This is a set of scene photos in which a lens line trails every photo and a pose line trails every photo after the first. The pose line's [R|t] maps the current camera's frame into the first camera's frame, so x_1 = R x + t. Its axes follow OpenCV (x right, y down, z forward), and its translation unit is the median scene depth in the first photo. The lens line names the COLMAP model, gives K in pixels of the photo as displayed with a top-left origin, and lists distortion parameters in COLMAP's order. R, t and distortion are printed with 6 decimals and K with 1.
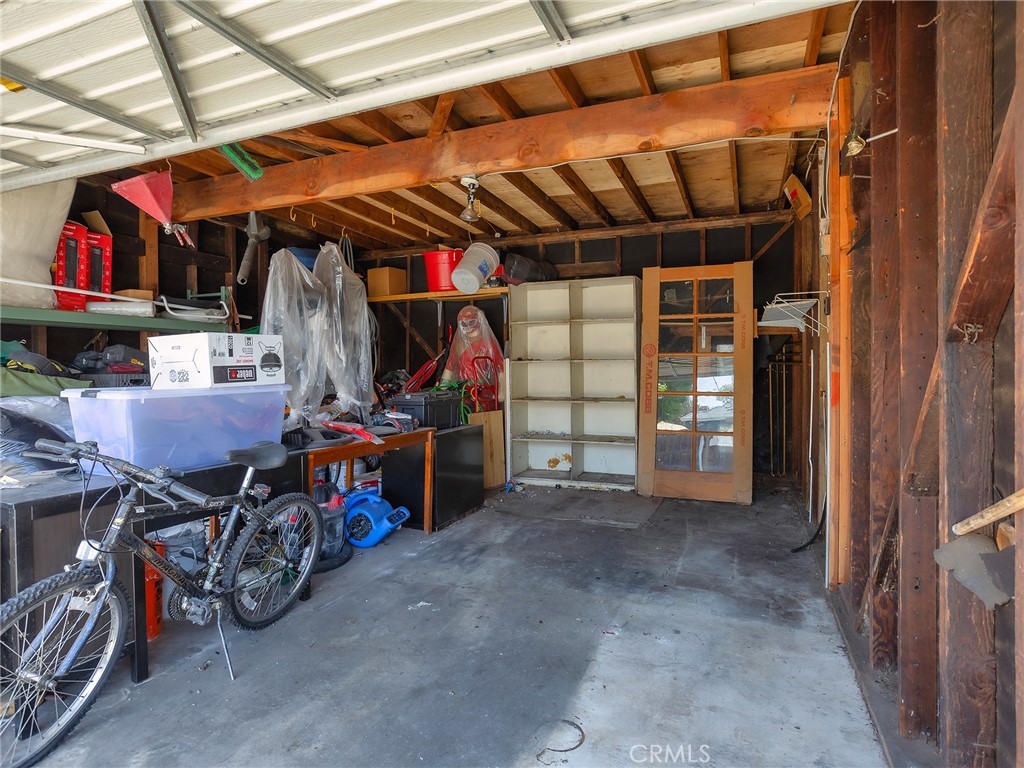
lens RADIAL K [[549.3, 0, 508.5], [0, 549.3, 381.3], [0, 0, 1]] dist [-0.022154, 0.010224]
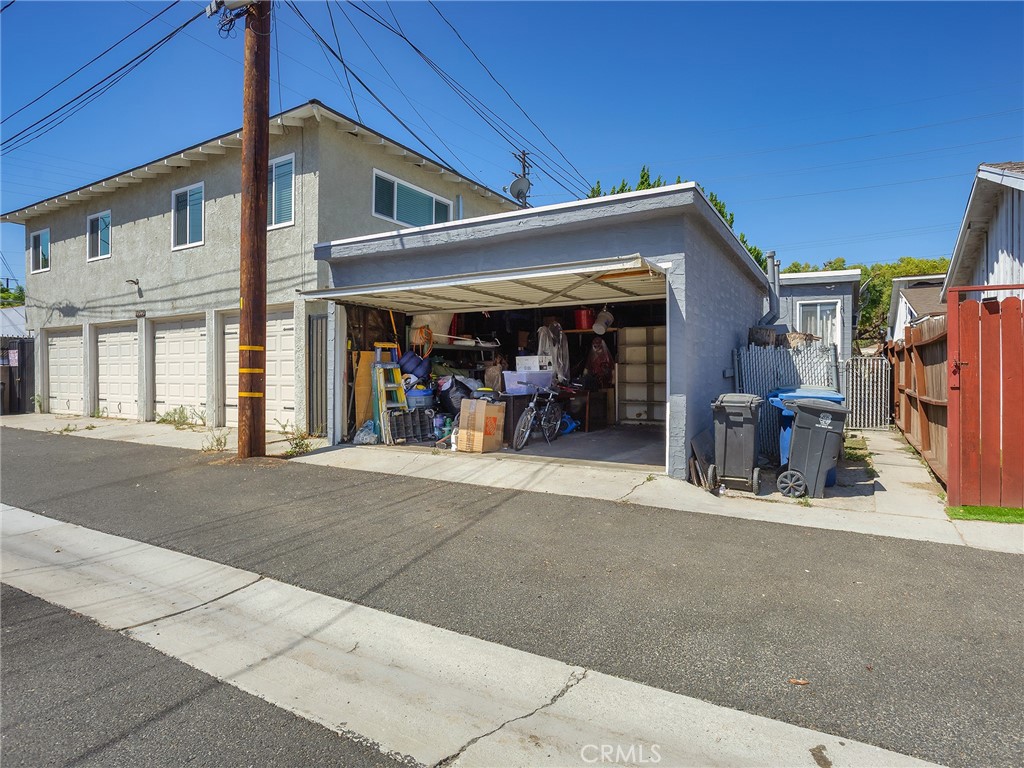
lens RADIAL K [[549.3, 0, 516.4], [0, 549.3, 379.7], [0, 0, 1]] dist [-0.022154, 0.010224]
pose [[0.987665, 0.011897, -0.156128, -0.050299], [-0.013154, 0.999889, -0.007018, 0.040012], [0.156027, 0.008986, 0.987712, -1.102149]]
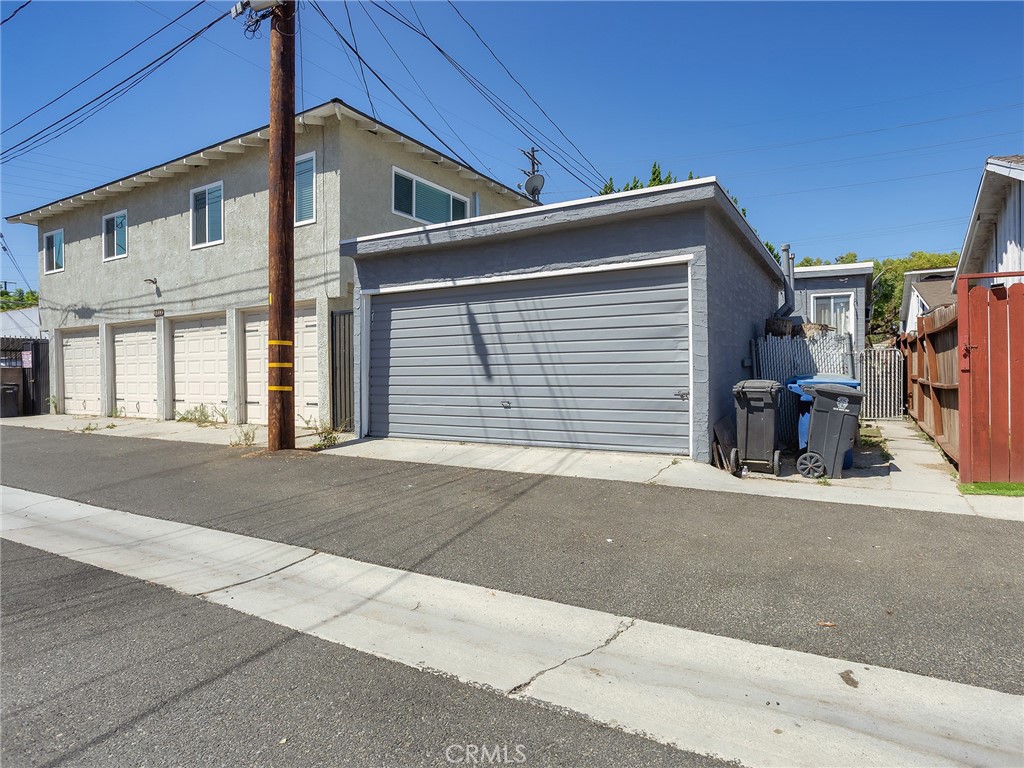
lens RADIAL K [[549.3, 0, 534.9], [0, 549.3, 378.7], [0, 0, 1]] dist [-0.022154, 0.010224]
pose [[0.988880, 0.002482, -0.148694, -0.083627], [-0.003085, 0.999988, -0.003827, 0.065062], [0.148682, 0.004243, 0.988876, -1.165273]]
